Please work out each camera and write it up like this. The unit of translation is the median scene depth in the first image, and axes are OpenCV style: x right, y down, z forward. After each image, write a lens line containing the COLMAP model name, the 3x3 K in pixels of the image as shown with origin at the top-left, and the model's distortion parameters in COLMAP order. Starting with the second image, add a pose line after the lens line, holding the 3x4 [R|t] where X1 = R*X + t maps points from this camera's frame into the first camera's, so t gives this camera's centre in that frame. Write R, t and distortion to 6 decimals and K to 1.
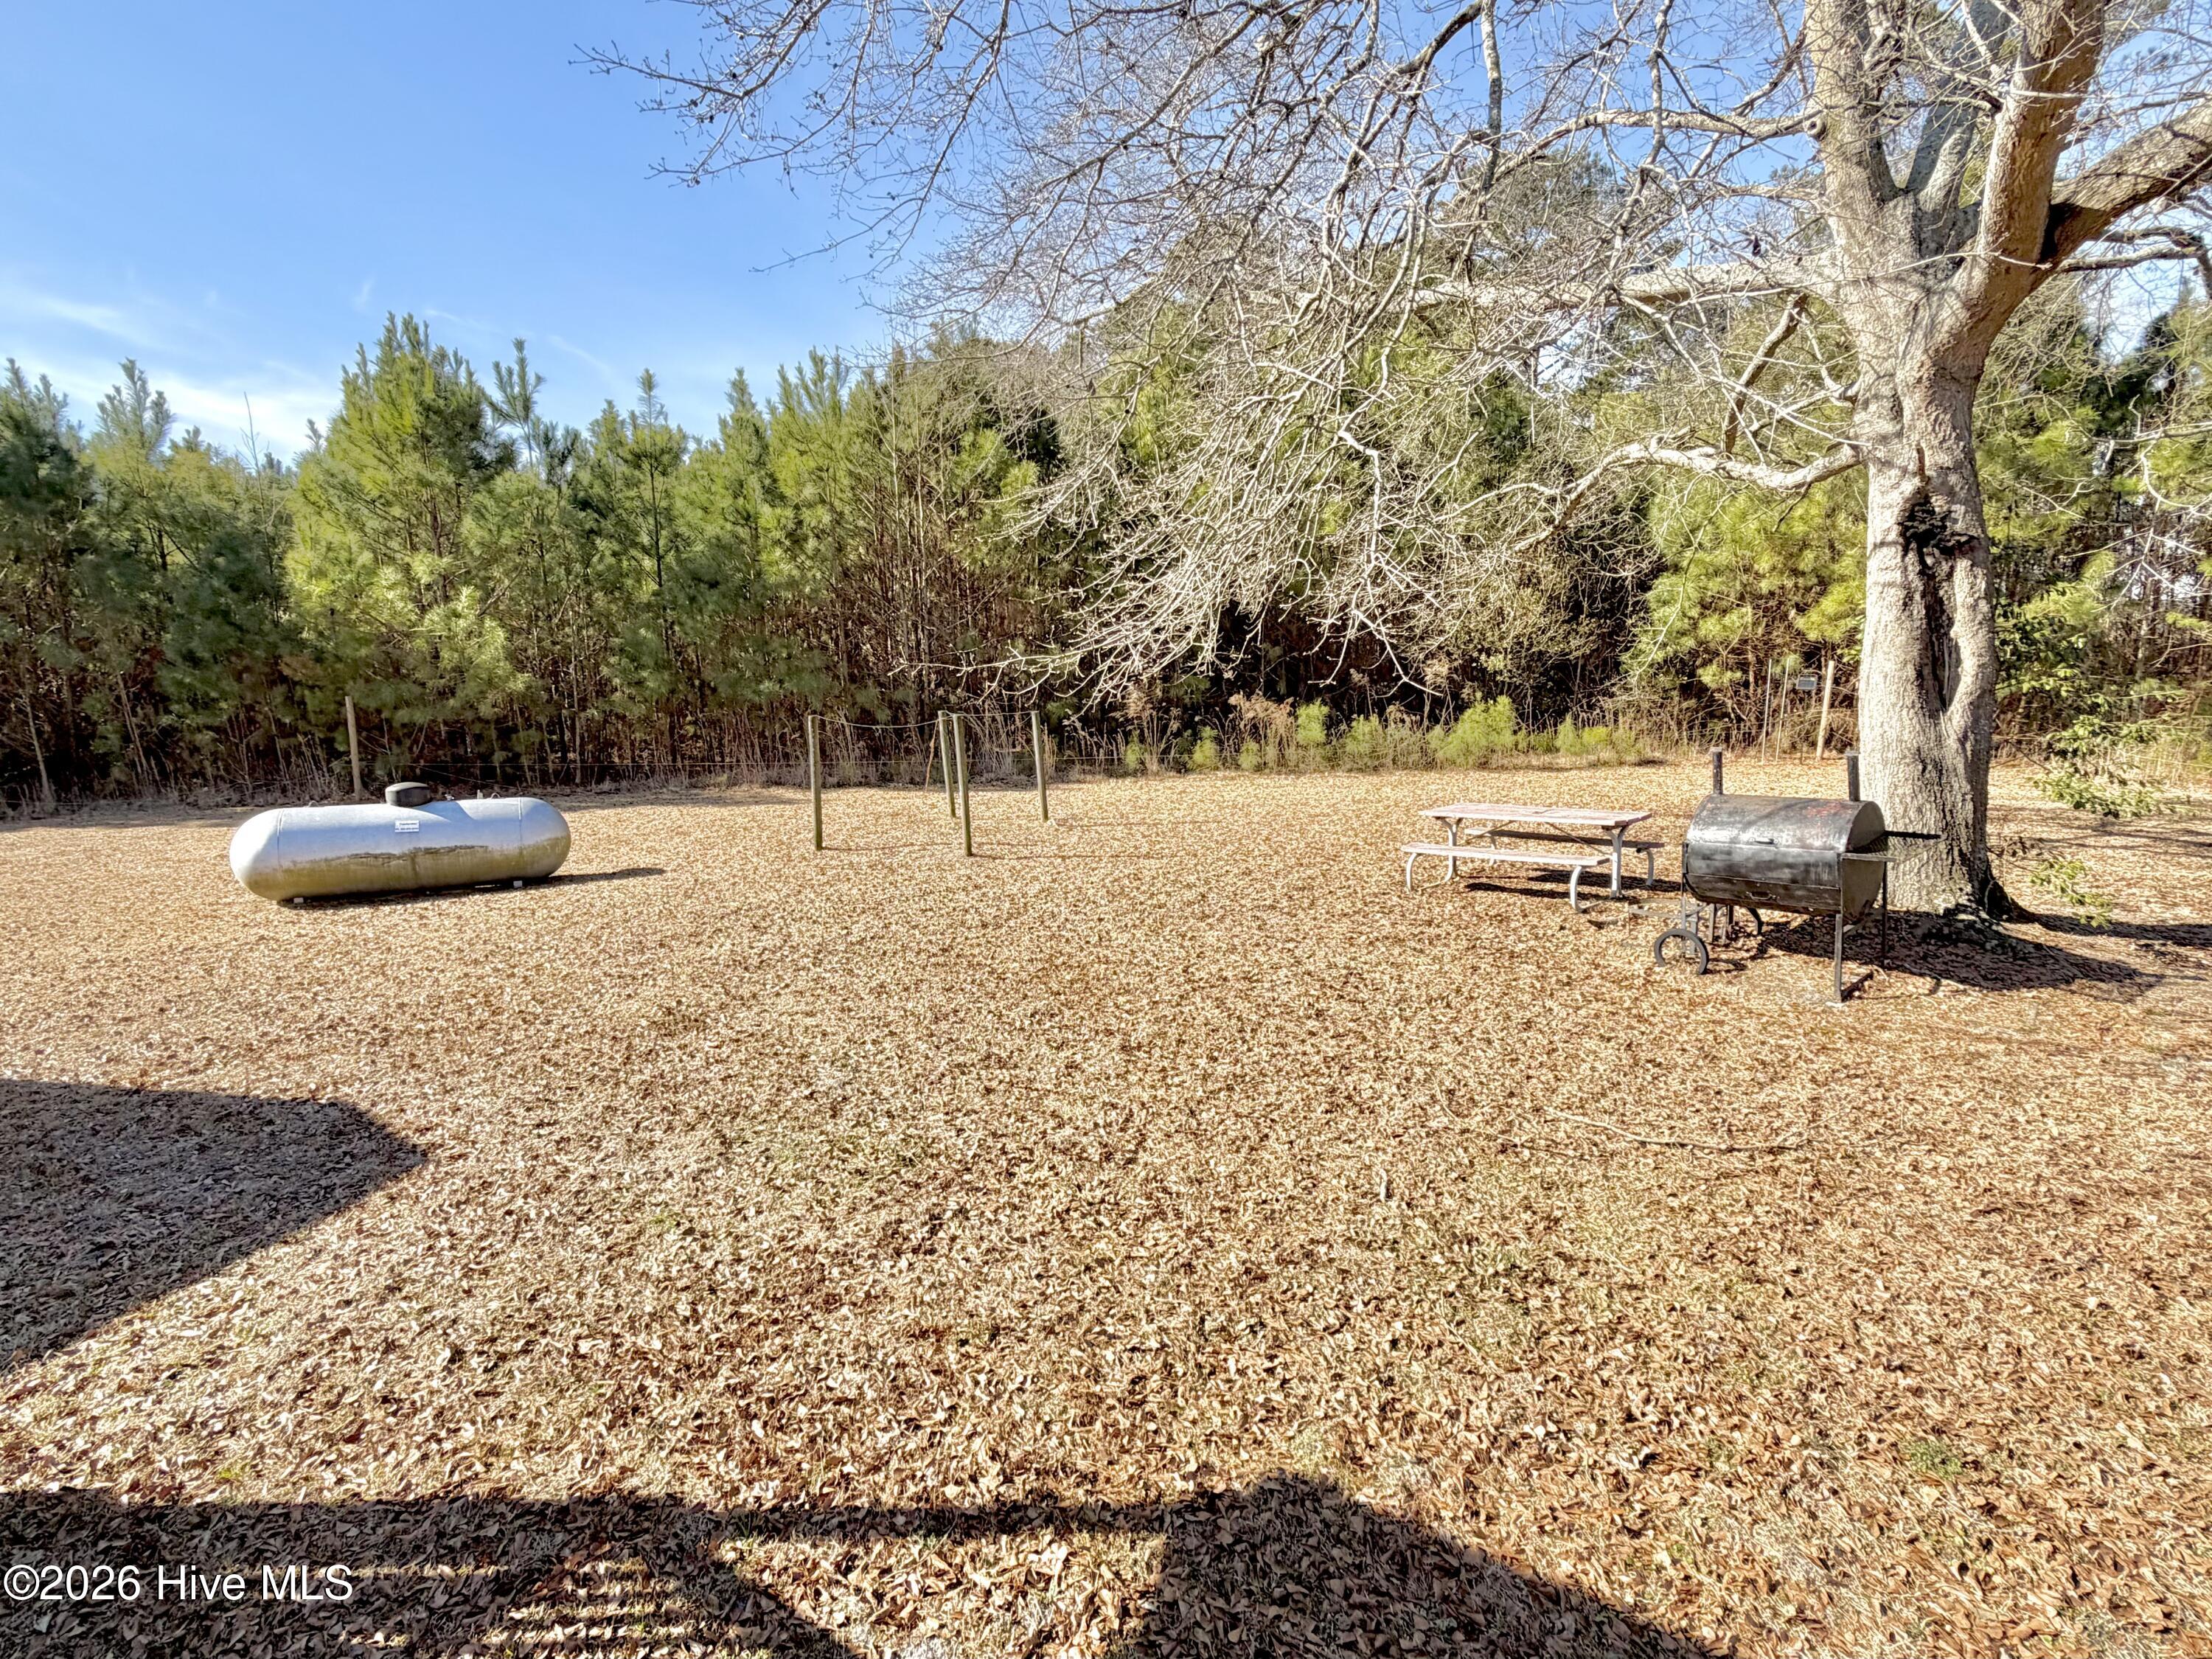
lens RADIAL K [[883.1, 0, 1113.8], [0, 883.1, 829.5], [0, 0, 1]] dist [-0.000642, 0.000844]
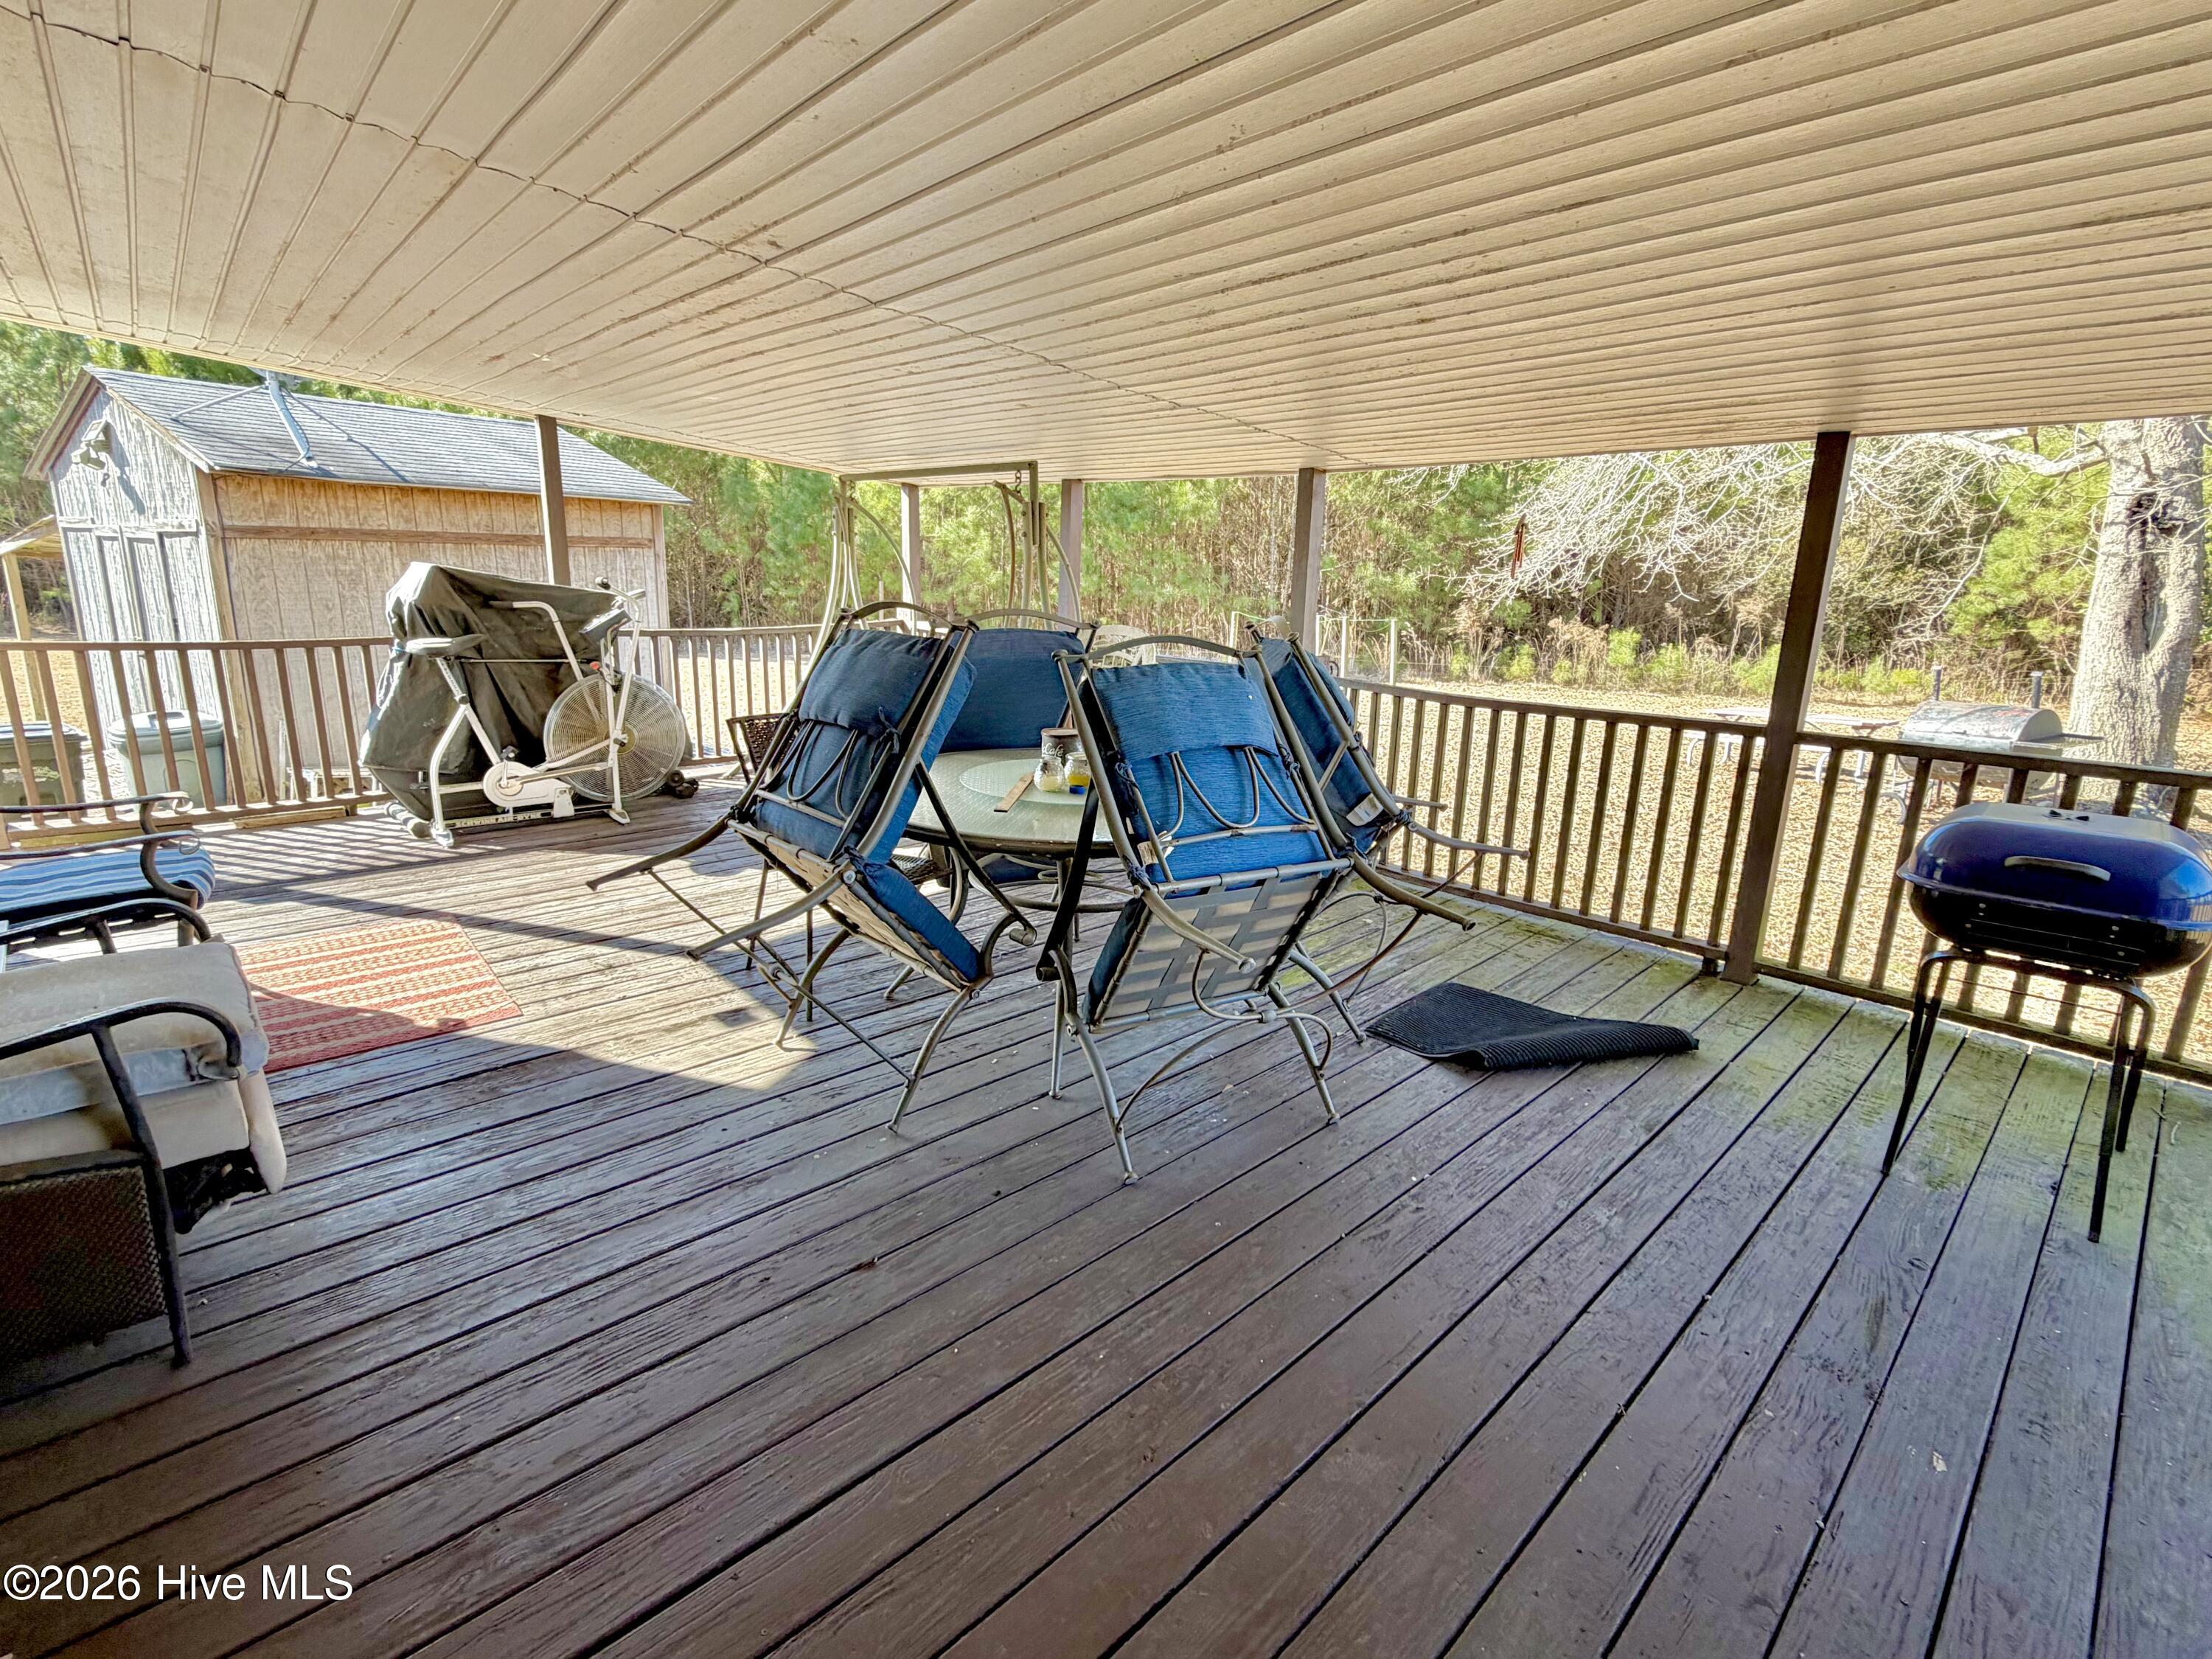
lens RADIAL K [[1002.7, 0, 1098.7], [0, 1002.7, 823.2], [0, 0, 1]] dist [-0.002292, -0.001125]
pose [[0.966043, 0.107545, -0.234935, -0.107420], [-0.096442, 0.993631, 0.058284, 0.099521], [0.239706, -0.033648, 0.970262, -0.453618]]
